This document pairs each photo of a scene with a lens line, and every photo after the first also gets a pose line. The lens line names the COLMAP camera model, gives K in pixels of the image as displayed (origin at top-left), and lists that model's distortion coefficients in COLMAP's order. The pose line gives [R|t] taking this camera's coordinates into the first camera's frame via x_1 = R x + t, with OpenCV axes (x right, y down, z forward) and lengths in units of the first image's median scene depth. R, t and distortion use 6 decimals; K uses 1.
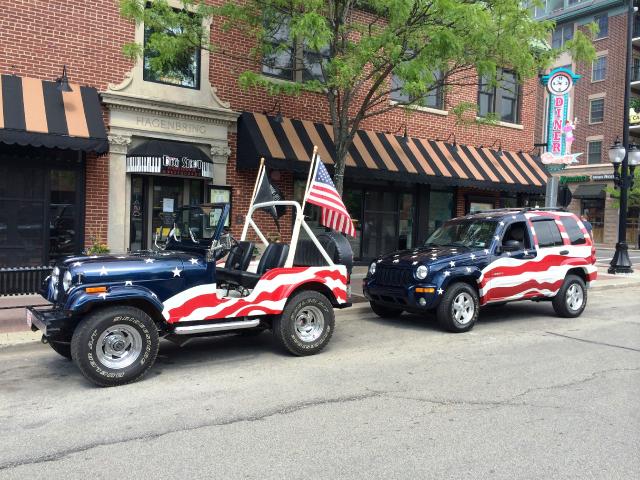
lens RADIAL K [[533.6, 0, 319.4], [0, 533.6, 224.7], [0, 0, 1]] dist [0.093531, -0.126359]
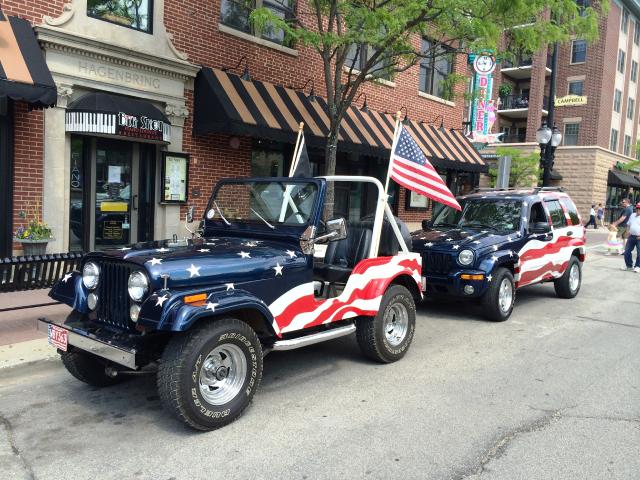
lens RADIAL K [[533.6, 0, 319.4], [0, 533.6, 224.7], [0, 0, 1]] dist [0.093531, -0.126359]
pose [[0.967687, 0.002092, 0.252145, -0.238394], [-0.015762, 0.998512, 0.052208, -0.009036], [-0.251661, -0.054495, 0.966280, 0.153644]]
